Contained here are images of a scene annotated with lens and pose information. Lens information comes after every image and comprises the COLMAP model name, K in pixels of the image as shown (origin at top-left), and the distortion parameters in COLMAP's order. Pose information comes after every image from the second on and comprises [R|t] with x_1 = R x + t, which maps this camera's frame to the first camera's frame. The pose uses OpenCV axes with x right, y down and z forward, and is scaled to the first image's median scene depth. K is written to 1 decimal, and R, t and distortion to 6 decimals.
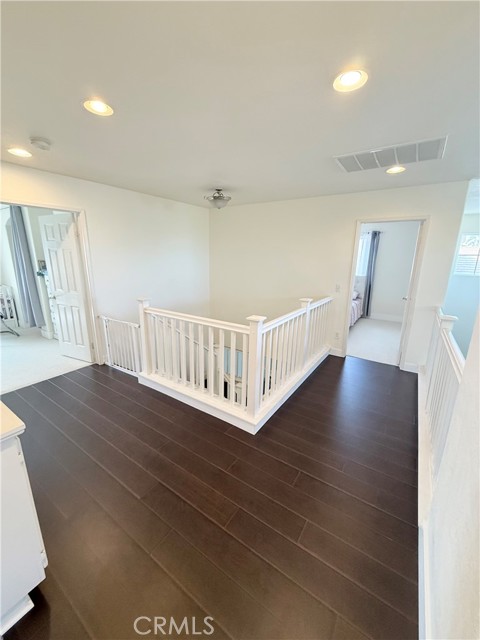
lens RADIAL K [[255.0, 0, 239.4], [0, 255.0, 319.6], [0, 0, 1]] dist [-0.001101, -0.000584]
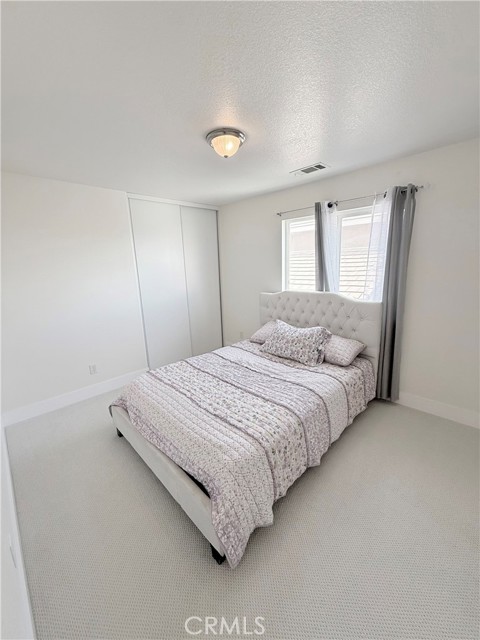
lens RADIAL K [[255.0, 0, 240.5], [0, 255.0, 319.3], [0, 0, 1]] dist [-0.001101, -0.000584]
pose [[0.976983, -0.004575, -0.213269, 0.364848], [-0.003498, 0.999292, -0.037463, -0.129772], [0.213289, 0.037346, 0.976275, 0.564900]]
